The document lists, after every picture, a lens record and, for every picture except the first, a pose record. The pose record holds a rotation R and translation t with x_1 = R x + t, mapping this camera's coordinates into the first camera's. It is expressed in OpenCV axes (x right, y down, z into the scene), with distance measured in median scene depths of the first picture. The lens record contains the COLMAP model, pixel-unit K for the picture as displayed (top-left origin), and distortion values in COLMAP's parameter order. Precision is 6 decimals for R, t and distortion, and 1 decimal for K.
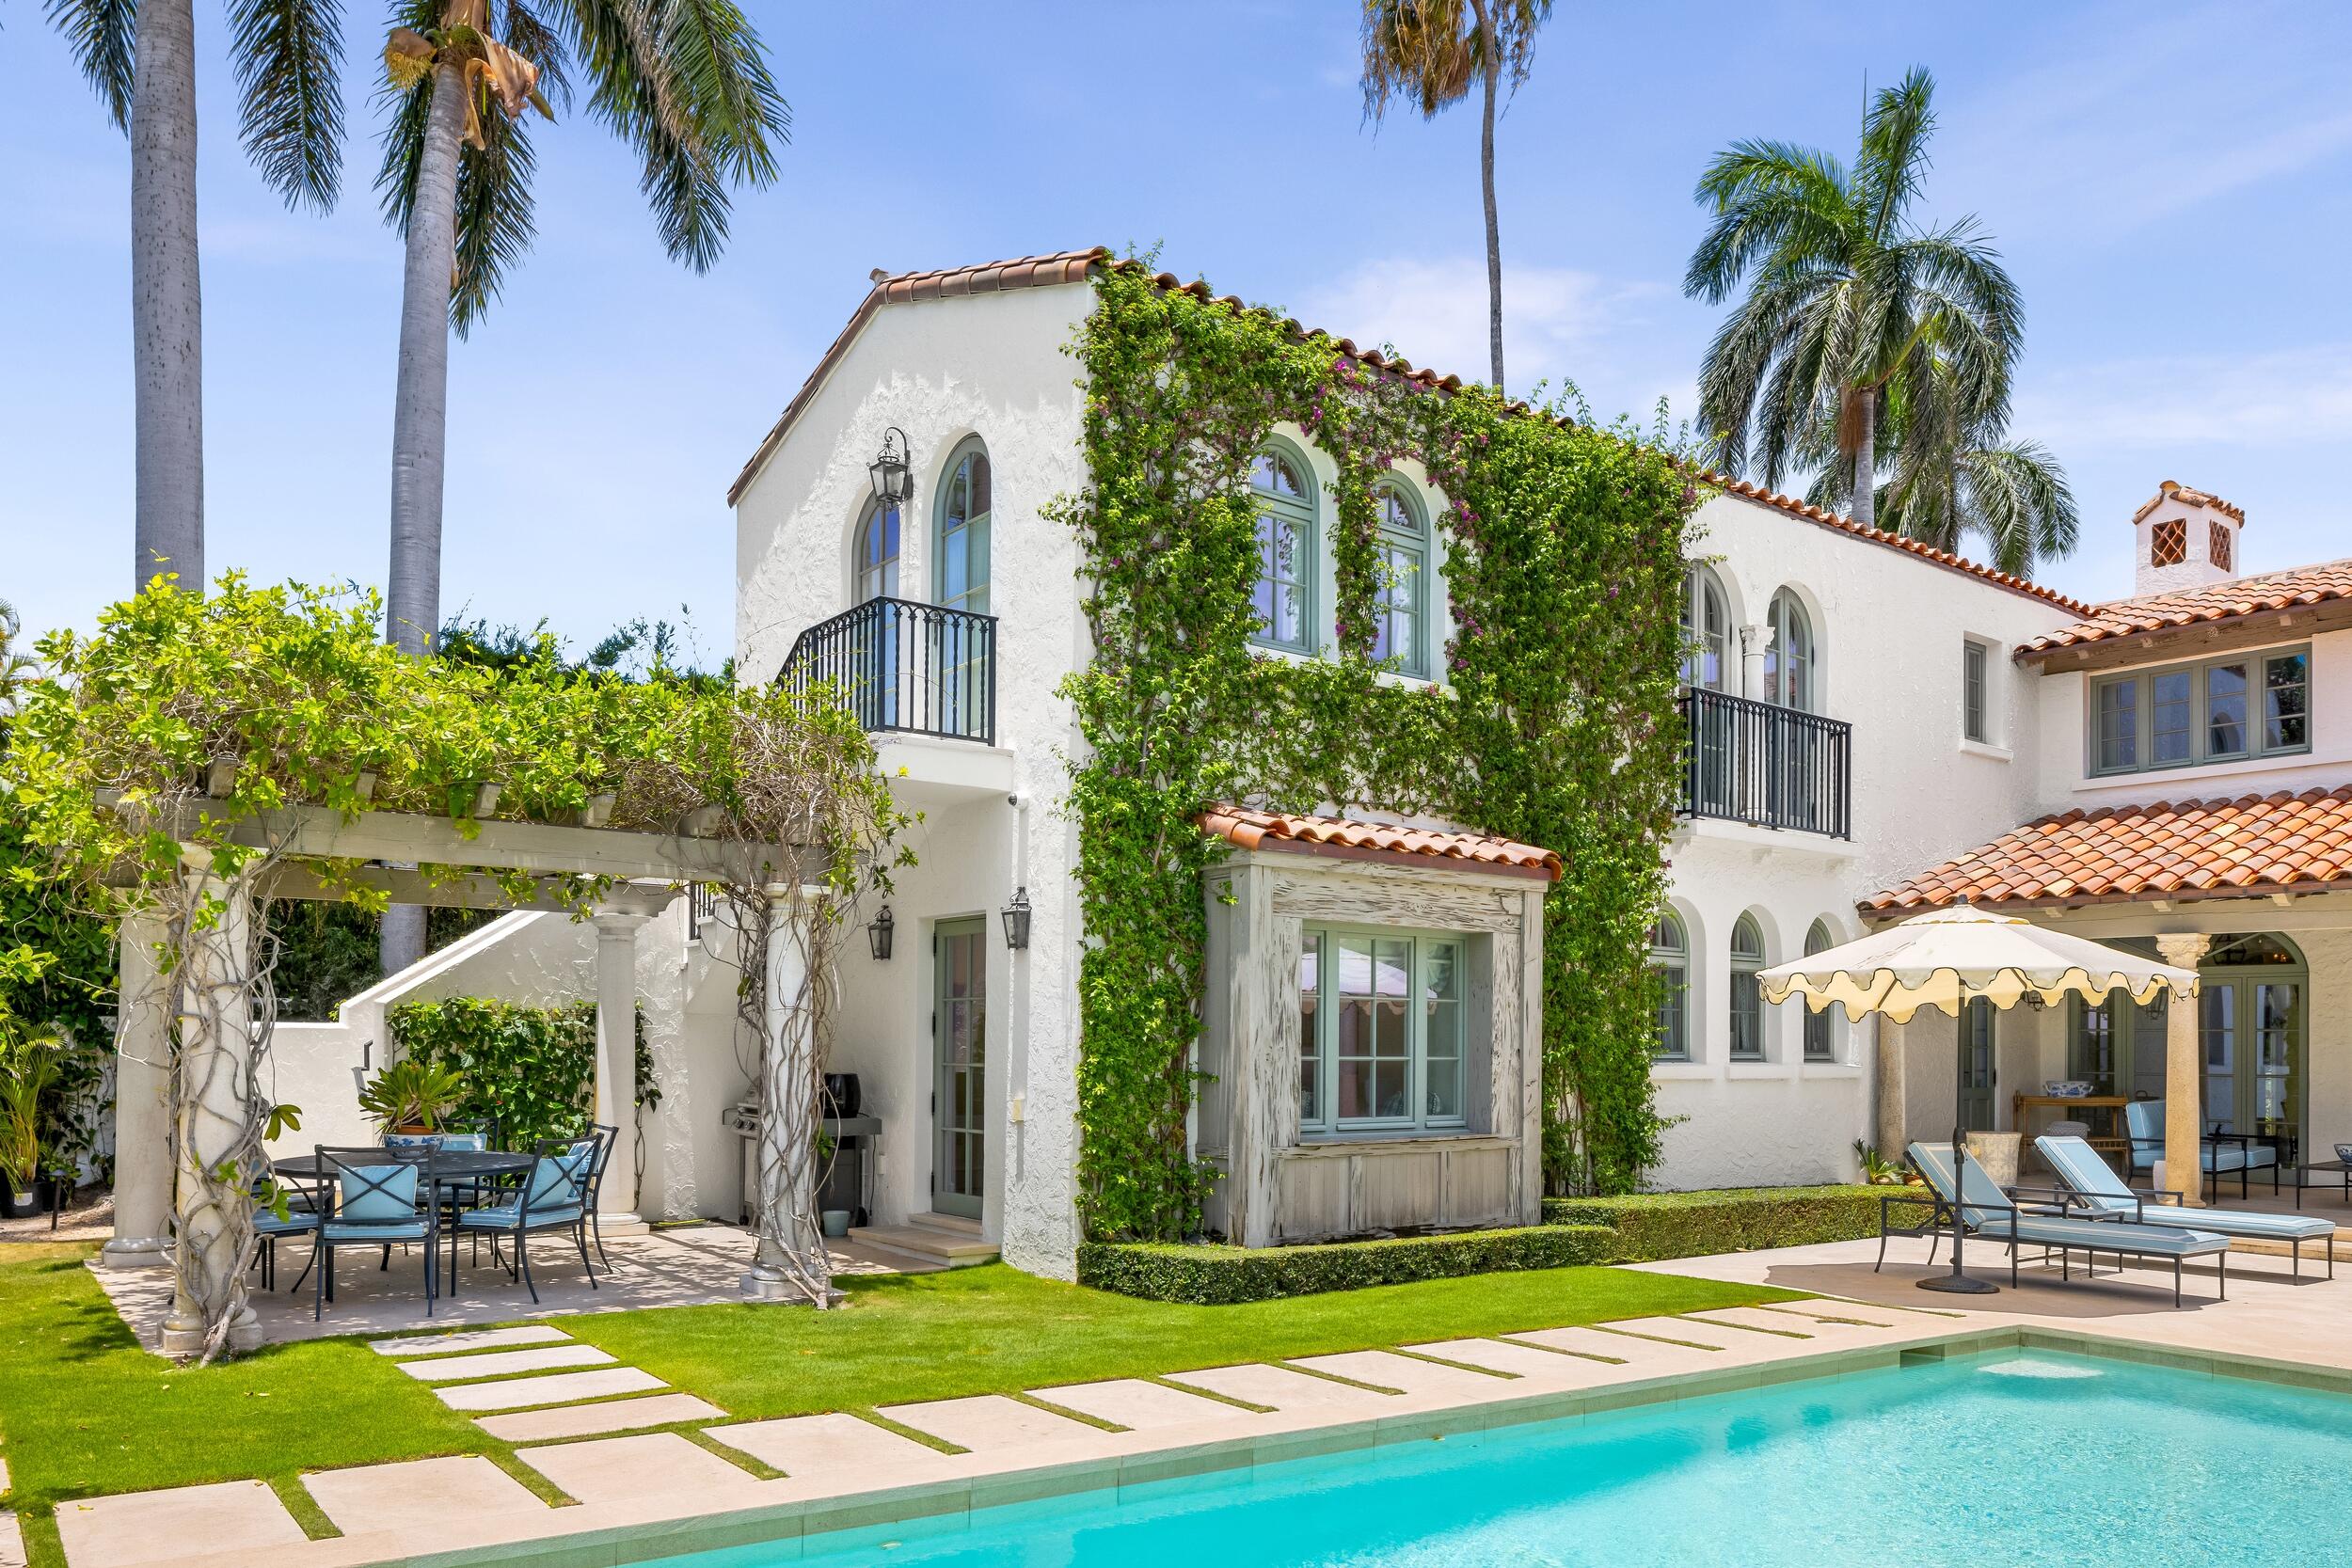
lens RADIAL K [[1668.8, 0, 1131.6], [0, 1668.8, 1018.7], [0, 0, 1]] dist [-0.006106, 0.001011]
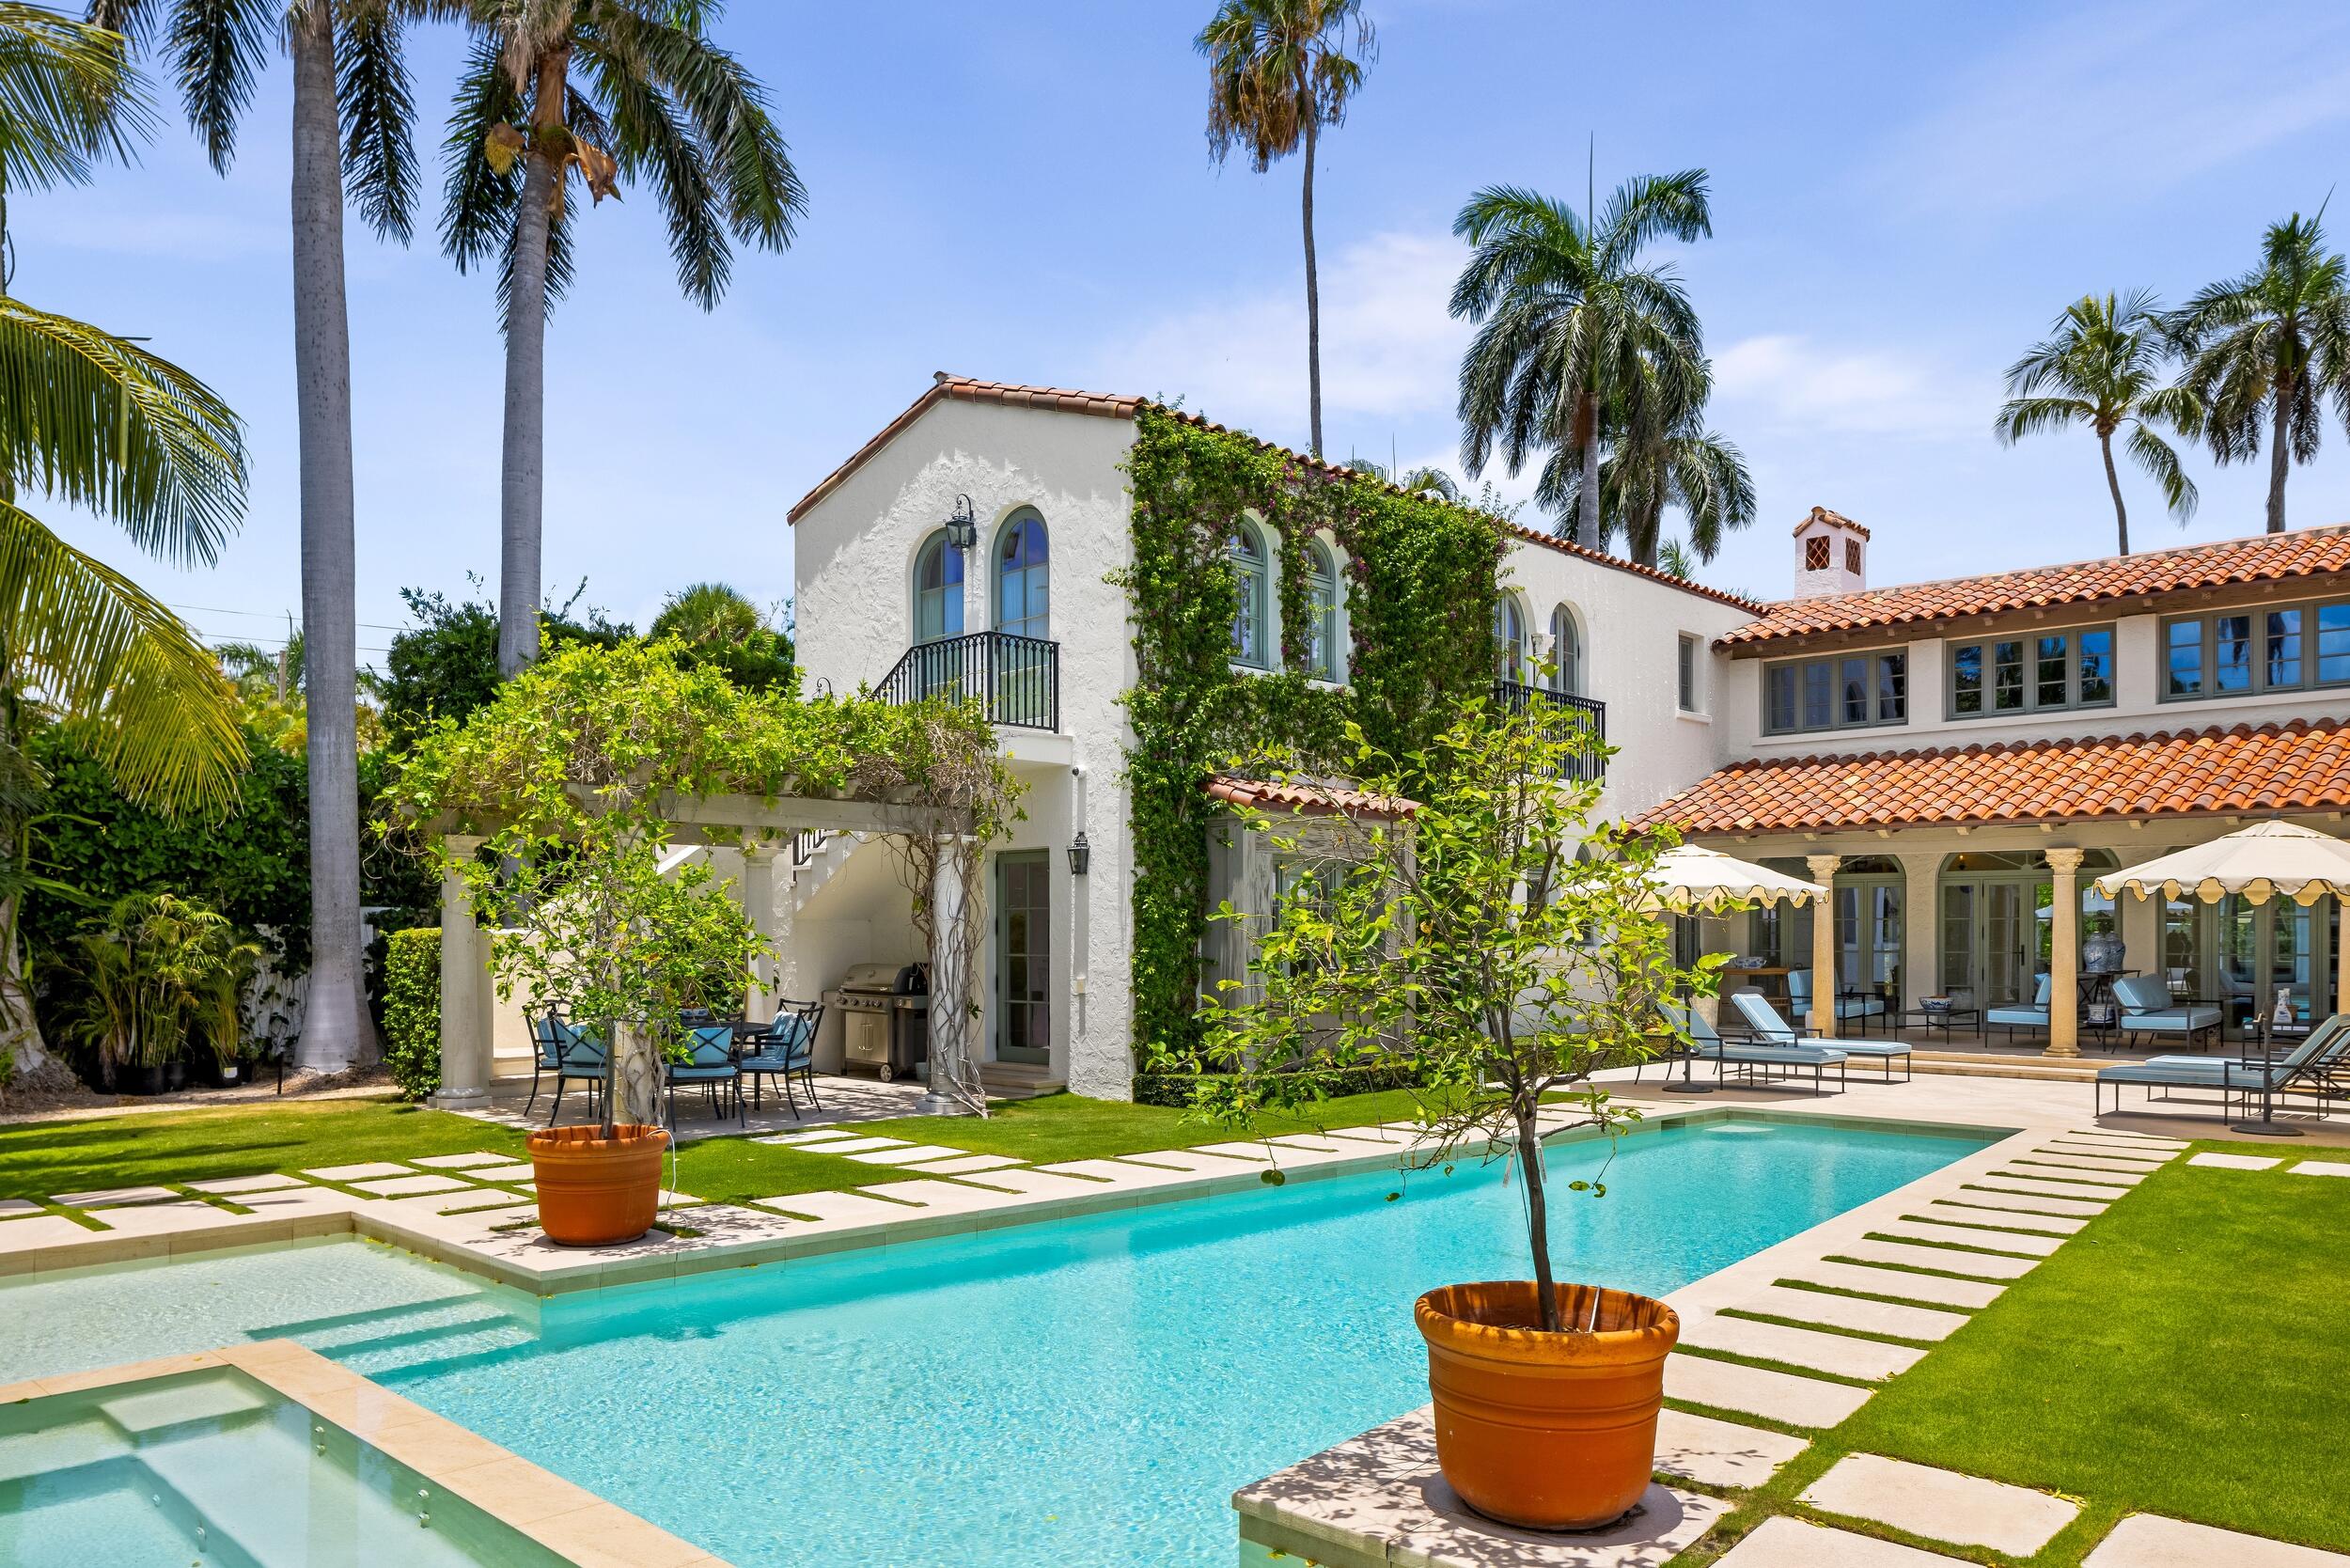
lens RADIAL K [[1605.2, 0, 1167.0], [0, 1605.2, 928.7], [0, 0, 1]] dist [-0.003505, 0.000042]
pose [[0.985998, -0.009942, 0.166461, -0.195459], [0.007655, 0.999867, 0.014377, -0.012611], [-0.166582, -0.012901, 0.985943, -0.333152]]
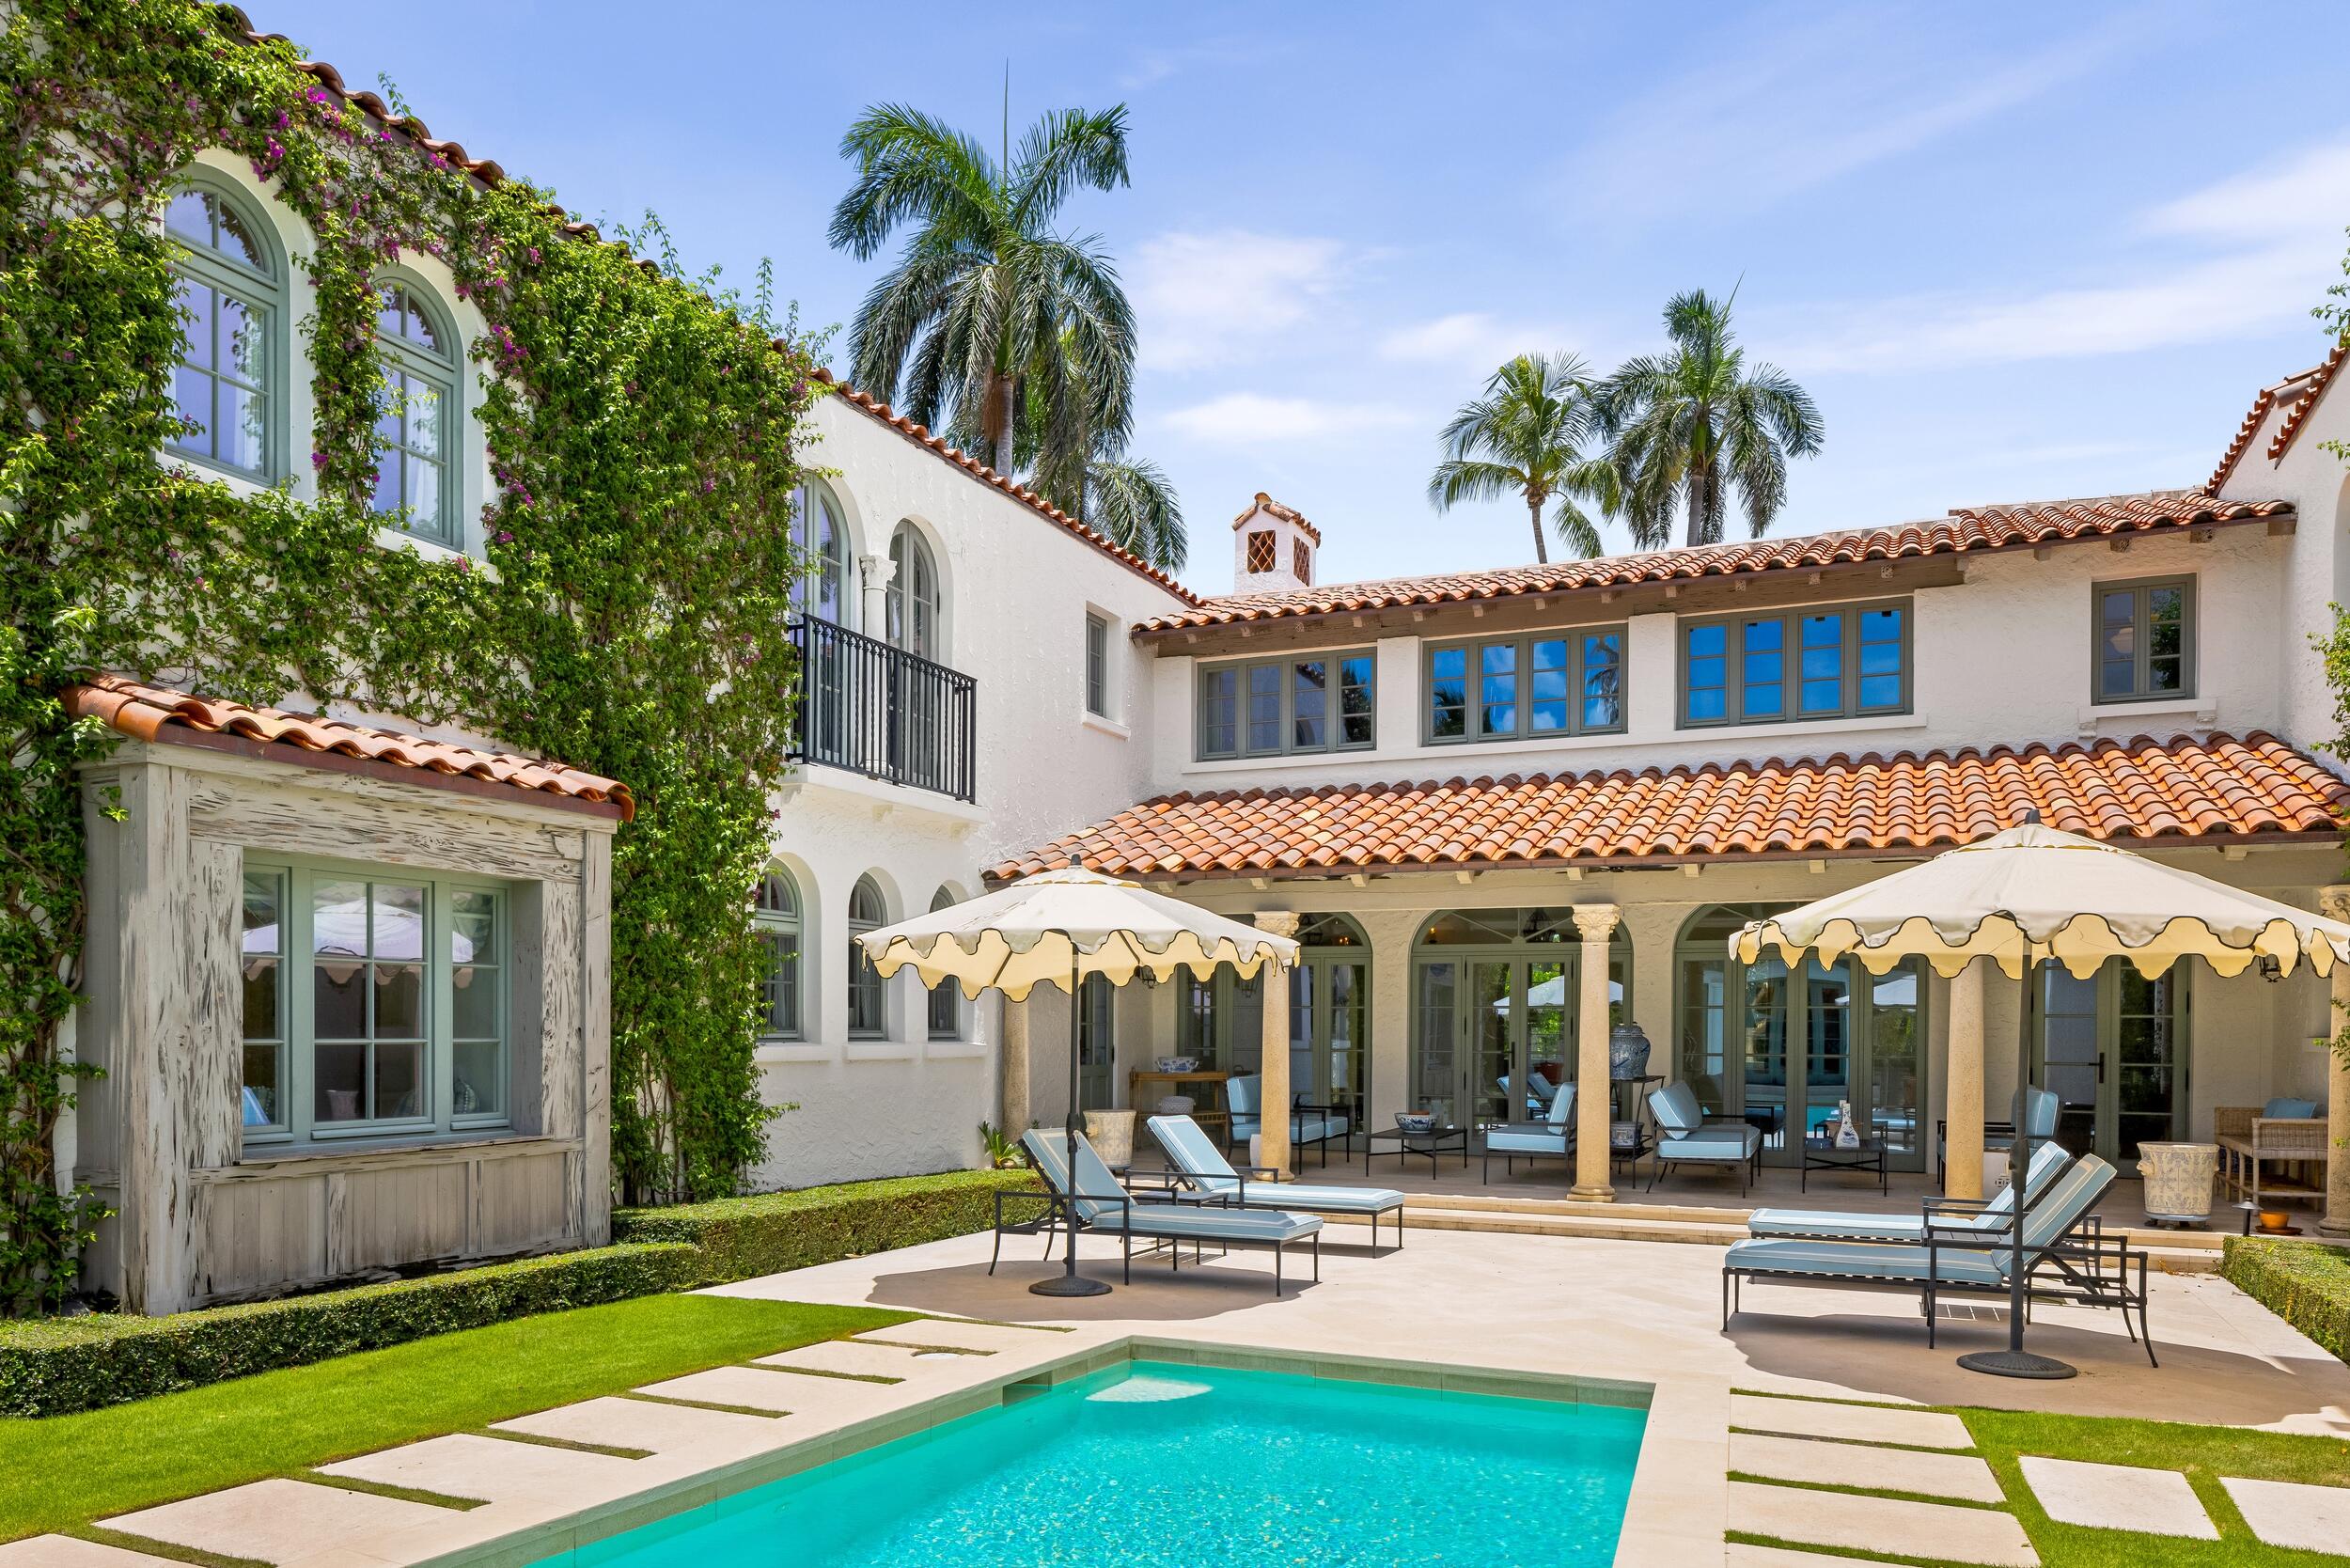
lens RADIAL K [[1662.7, 0, 1165.3], [0, 1662.7, 1043.2], [0, 0, 1]] dist [-0.005243, -0.000624]
pose [[0.874770, -0.009180, 0.484452, 0.088566], [-0.003899, 0.999655, 0.025983, 0.003539], [-0.484523, -0.024619, 0.874432, 0.160096]]
